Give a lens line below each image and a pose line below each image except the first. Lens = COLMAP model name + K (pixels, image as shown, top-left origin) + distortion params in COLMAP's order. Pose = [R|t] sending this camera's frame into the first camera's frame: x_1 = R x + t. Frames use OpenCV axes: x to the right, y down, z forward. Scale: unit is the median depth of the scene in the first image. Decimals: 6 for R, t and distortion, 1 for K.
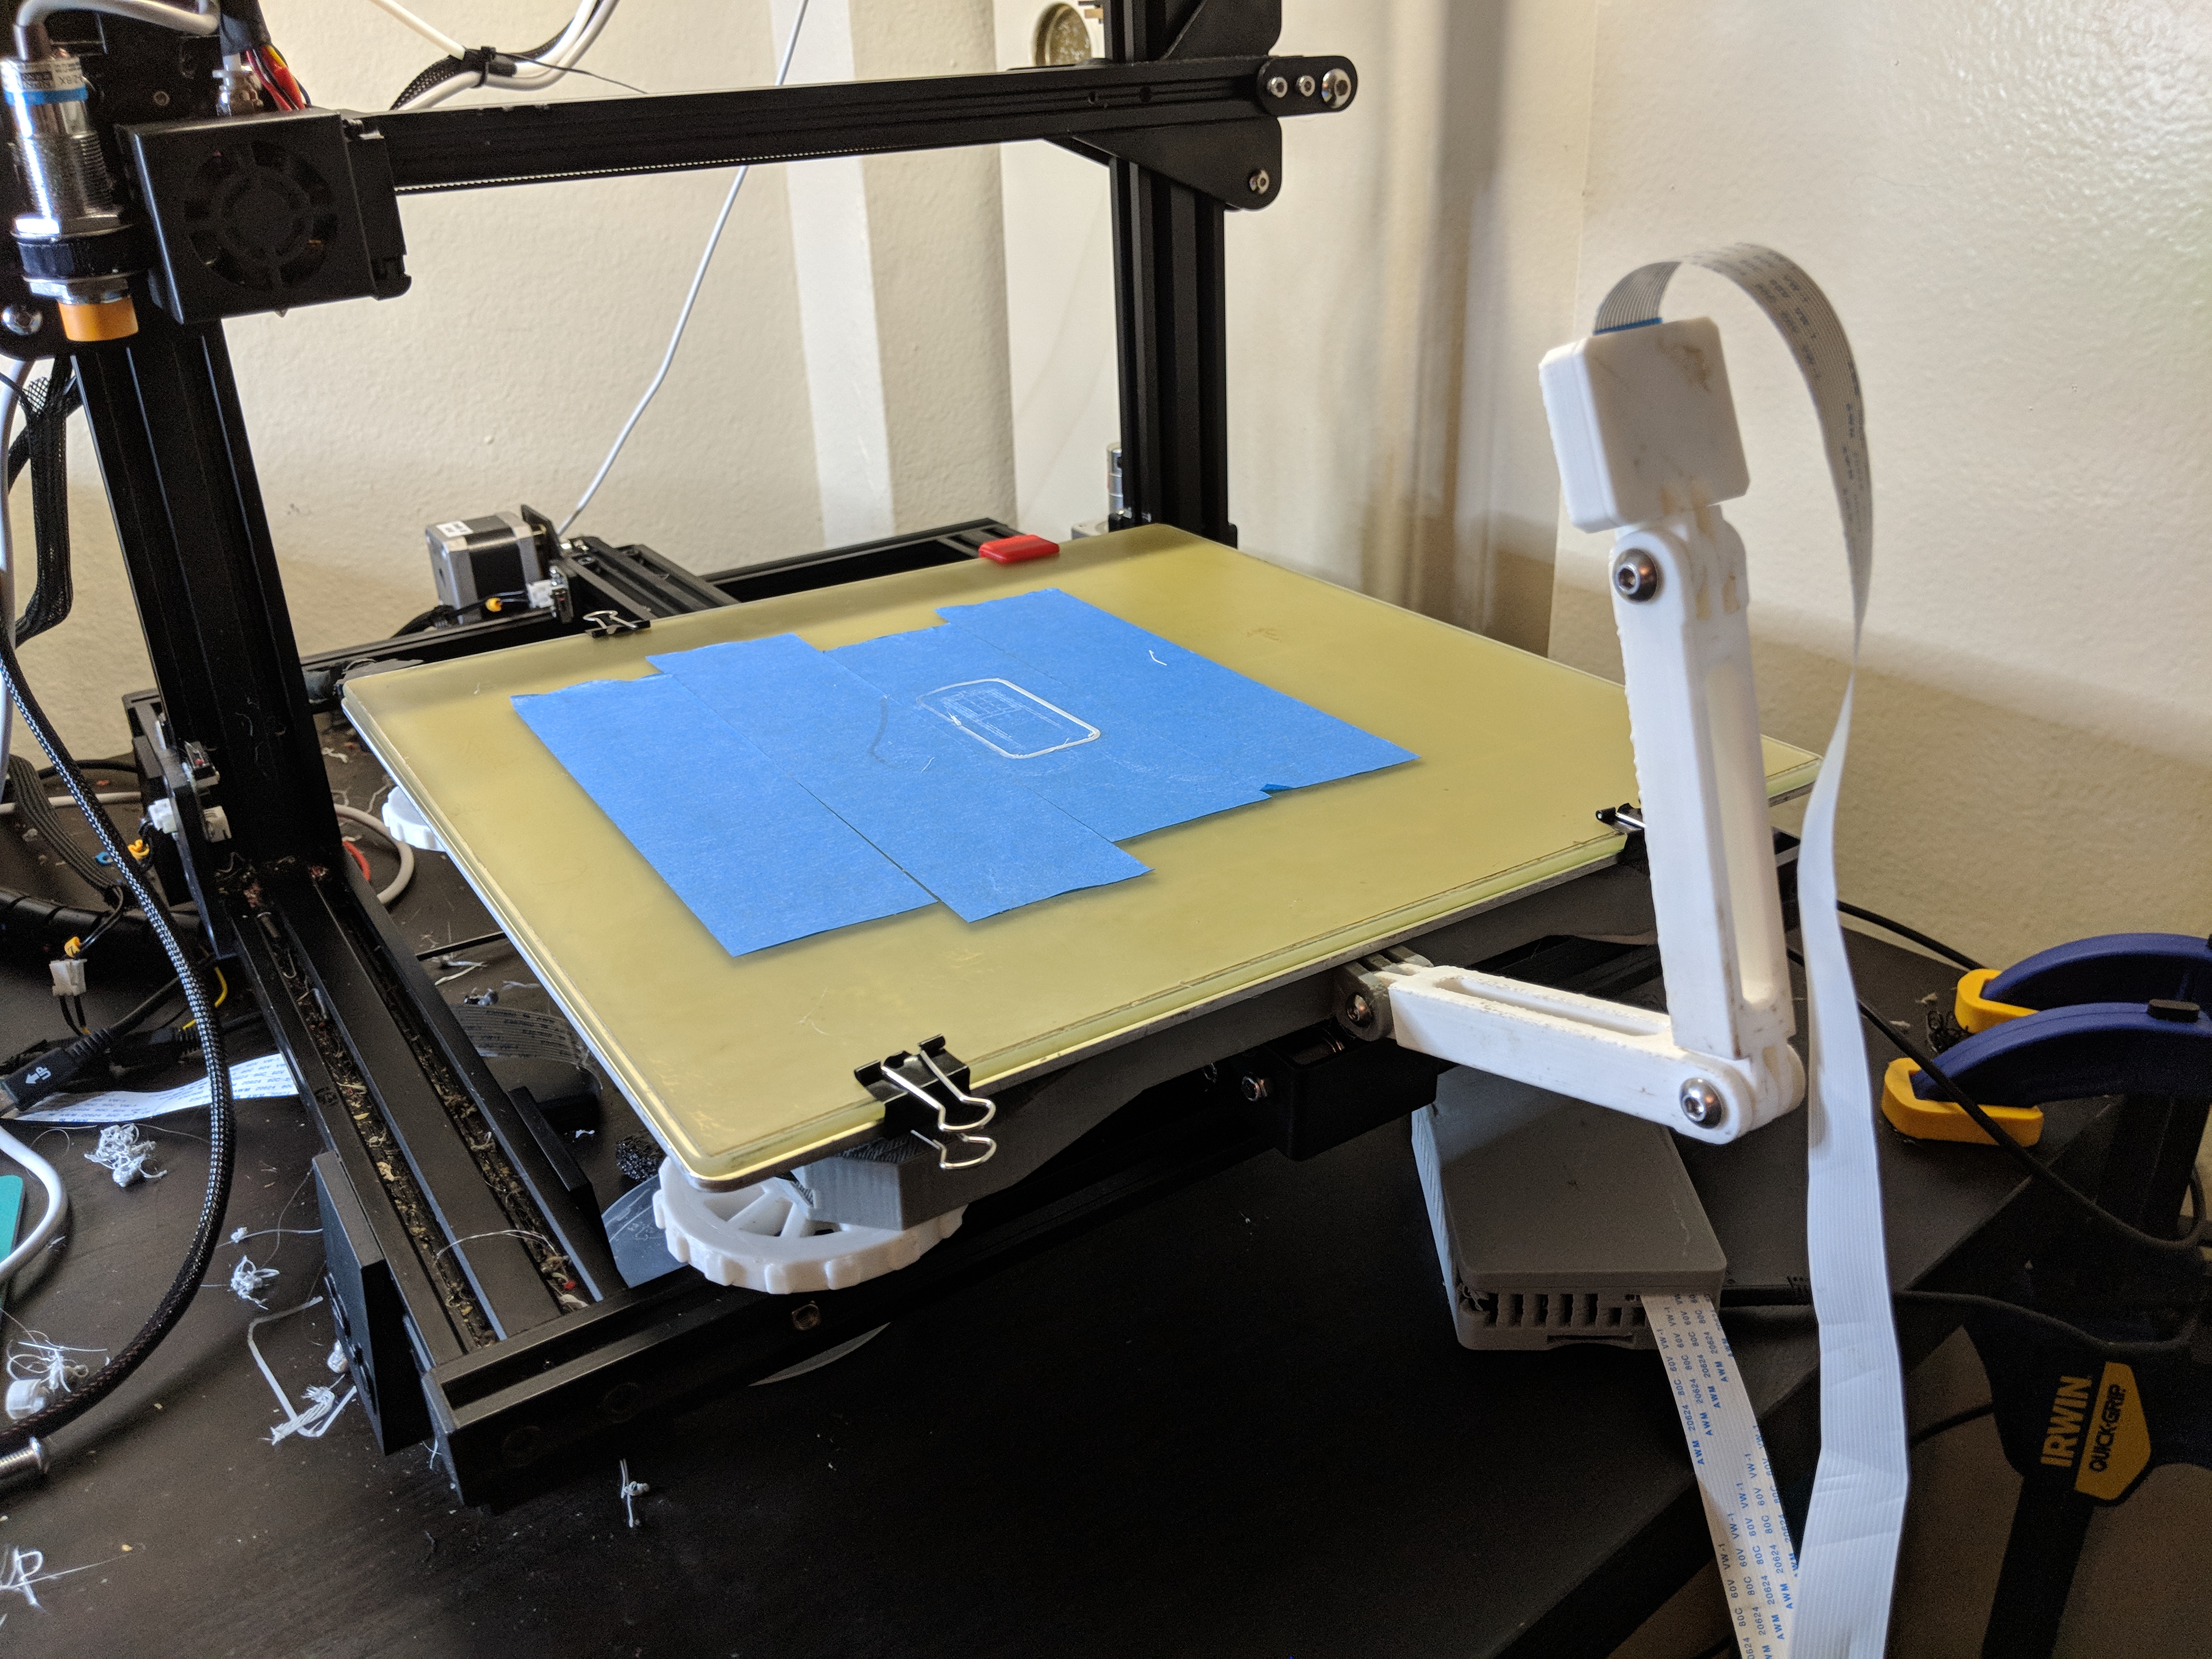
lens RADIAL K [[1754.6, 0, 1106.0], [0, 1754.6, 829.5], [0, 0, 1]] dist [0.039694, 0.000922]
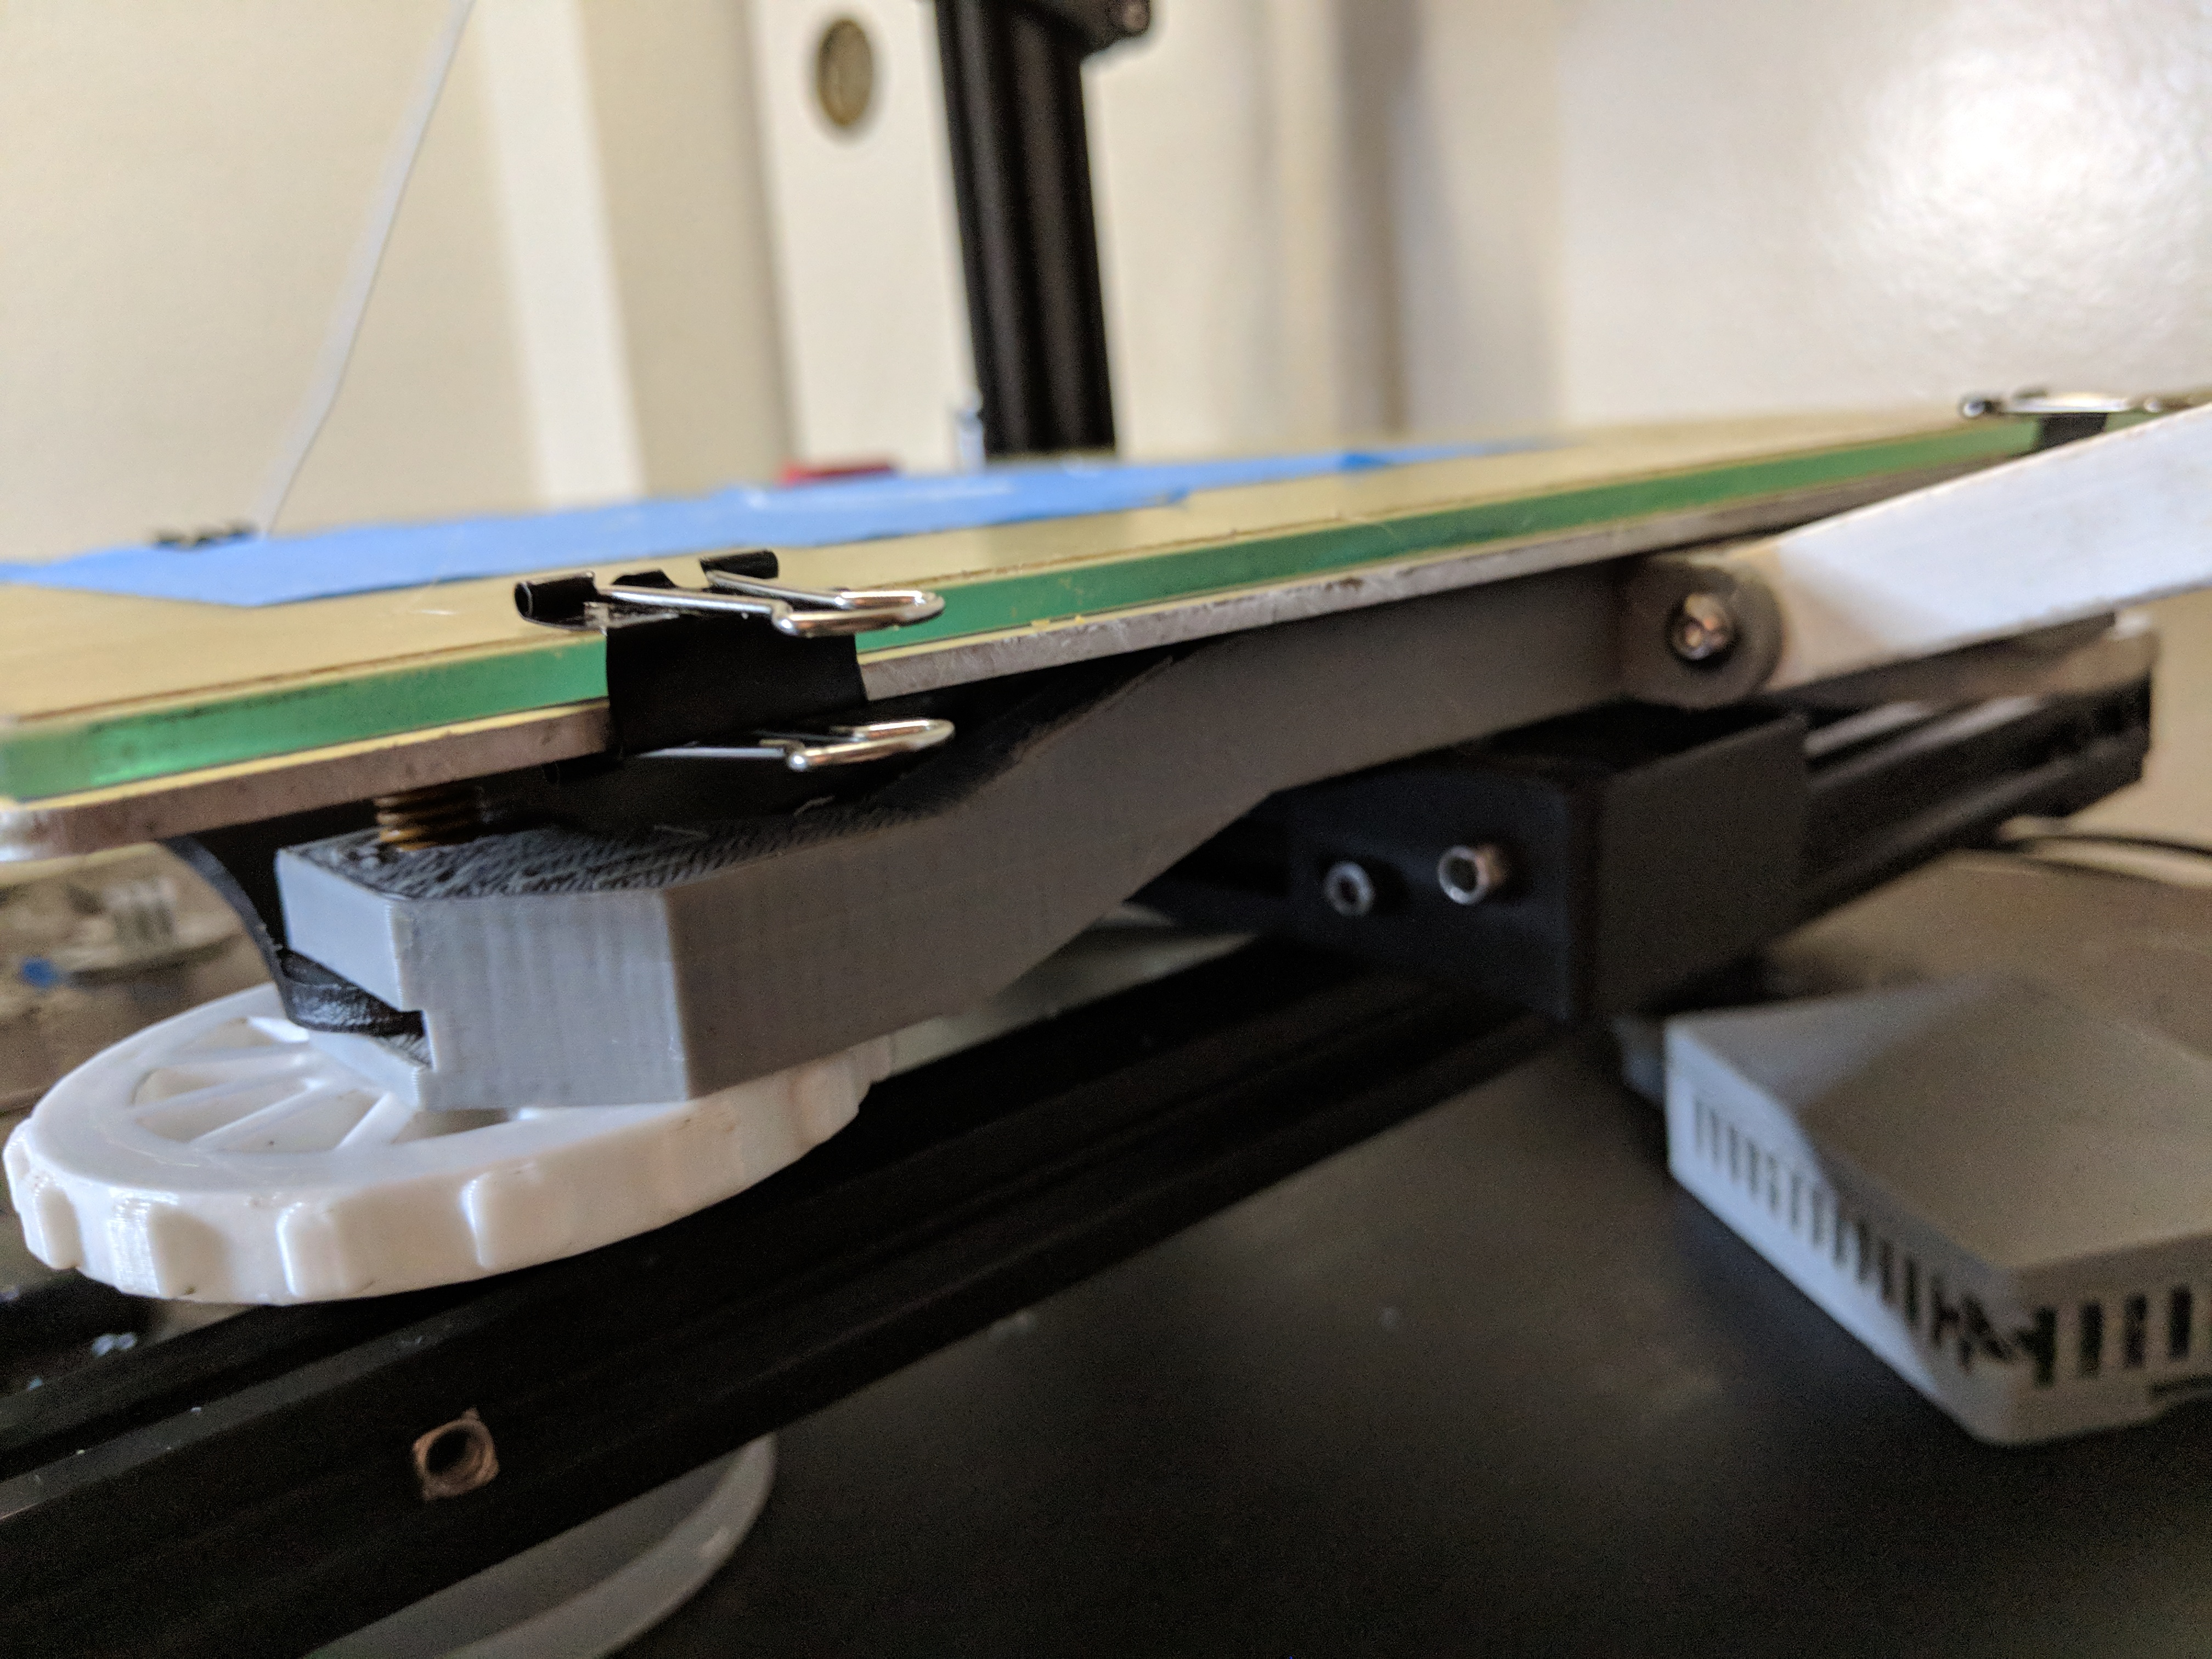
lens RADIAL K [[1913.9, 0, 1106.0], [0, 1913.9, 829.5], [0, 0, 1]] dist [0.001553, -0.202691]
pose [[0.990331, -0.092565, 0.103322, -0.067958], [0.114865, 0.964785, -0.236636, 0.269076], [-0.077780, 0.246217, 0.966089, 0.607067]]
